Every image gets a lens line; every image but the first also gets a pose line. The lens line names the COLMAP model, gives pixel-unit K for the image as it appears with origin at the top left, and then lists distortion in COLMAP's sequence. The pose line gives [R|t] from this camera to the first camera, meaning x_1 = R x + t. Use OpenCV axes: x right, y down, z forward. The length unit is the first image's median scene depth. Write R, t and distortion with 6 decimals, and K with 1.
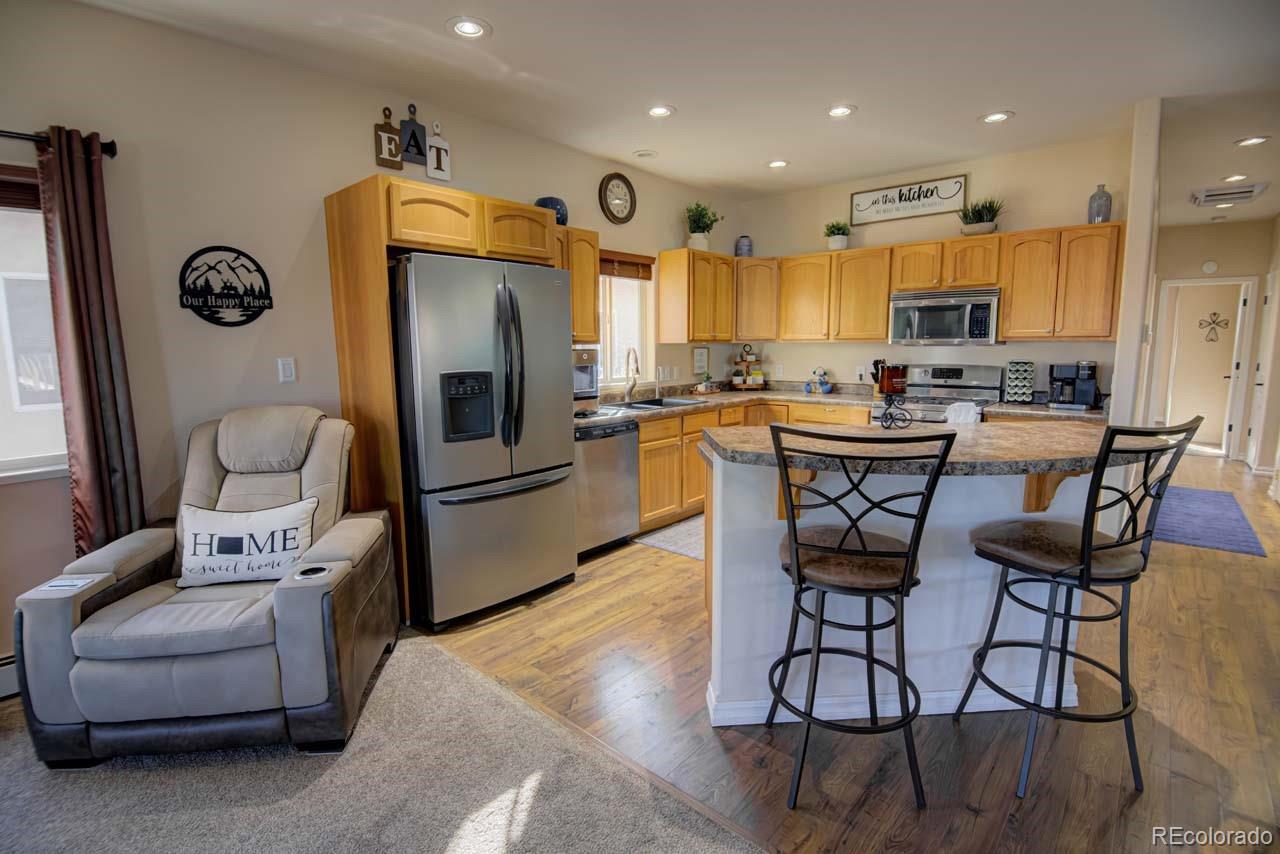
lens RADIAL K [[600.0, 0, 640.0], [0, 600.0, 427.0], [0, 0, 1]] dist [-0.034256, -0.001010]
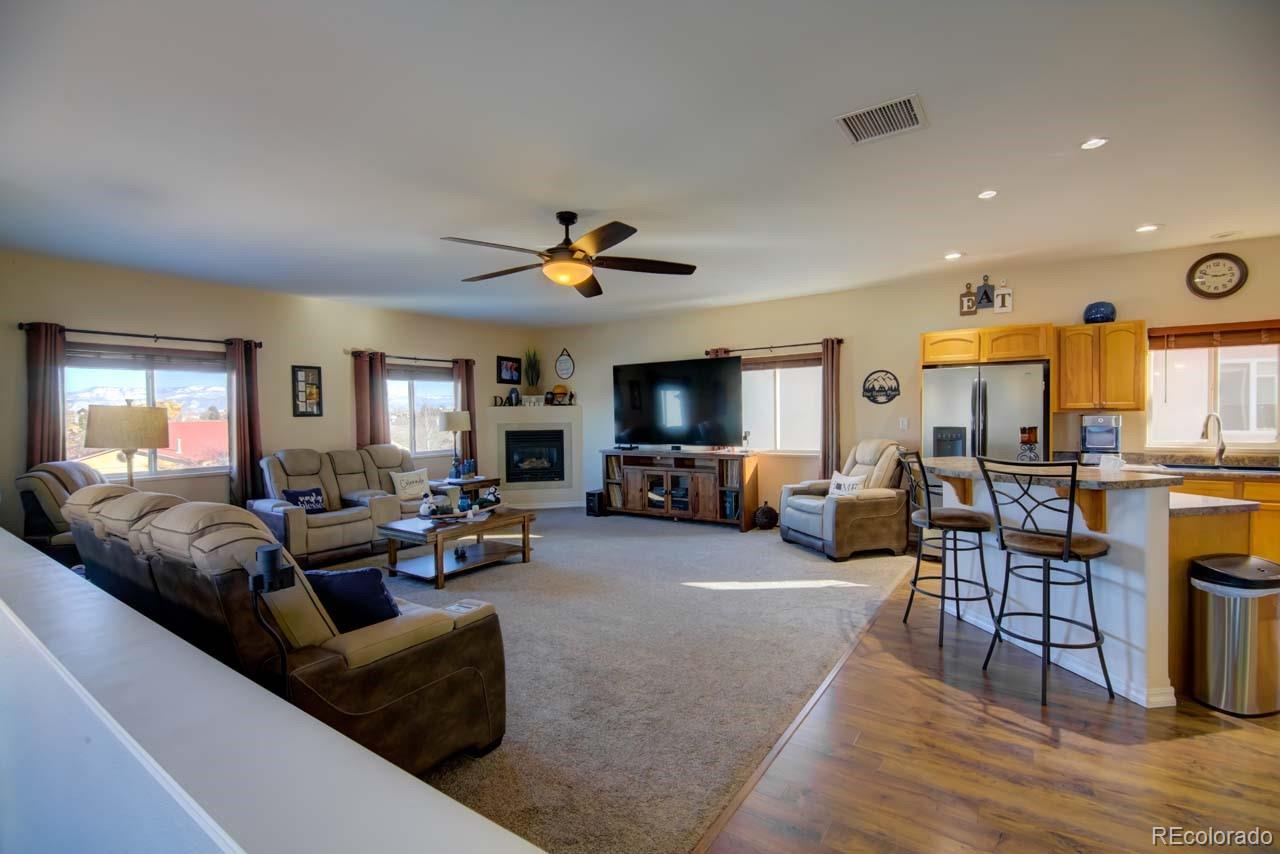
lens RADIAL K [[565.2, 0, 640.0], [0, 565.2, 427.0], [0, 0, 1]] dist [-0.026315, -0.000279]
pose [[0.115613, 0.027801, -0.992905, 0.897181], [-0.125169, 0.992048, 0.013202, 0.005676], [0.985376, 0.122754, 0.118173, -0.118845]]
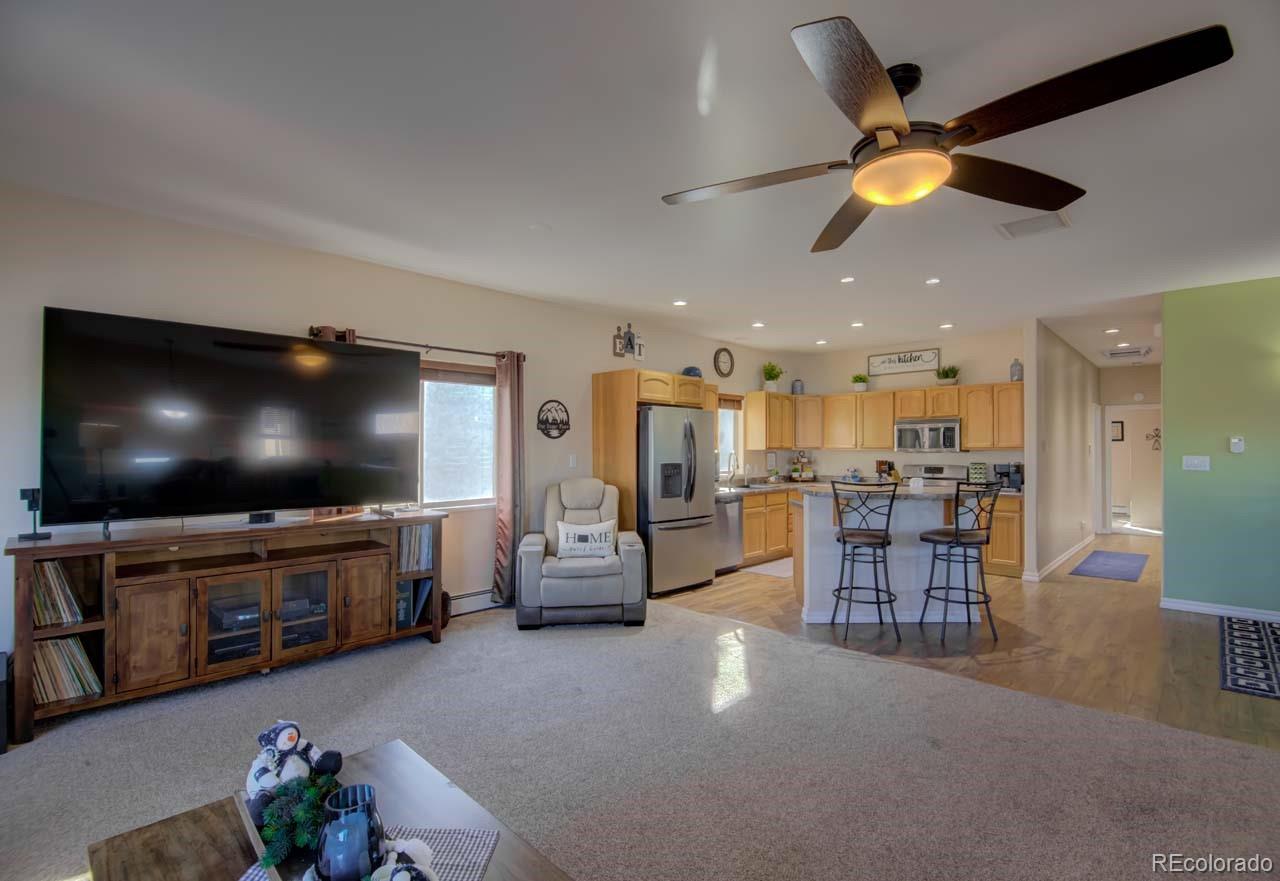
lens RADIAL K [[581.2, 0, 657.5], [0, 581.2, 436.9], [0, 0, 1]] dist [-0.014473, -0.000421]
pose [[0.999318, 0.009945, -0.035565, -0.175046], [-0.015454, 0.987294, -0.158154, 0.083919], [0.033540, 0.158596, 0.986774, -0.605932]]
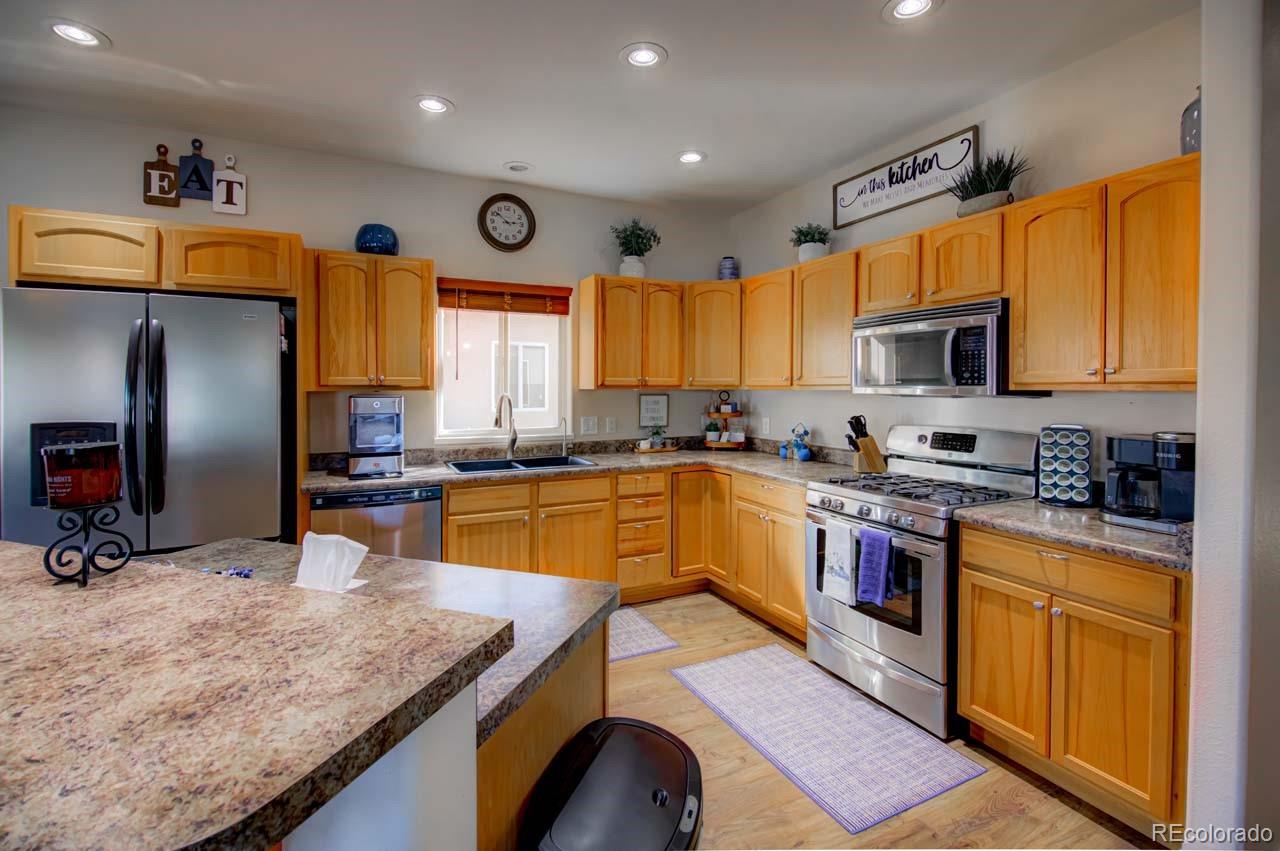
lens RADIAL K [[574.7, 0, 630.7], [0, 574.7, 394.6], [0, 0, 1]] dist [-0.001384, -0.000431]
pose [[0.922465, 0.014073, -0.385823, 0.487911], [-0.061199, 0.992031, -0.110136, -0.059037], [0.381199, 0.125209, 0.915975, 0.362837]]
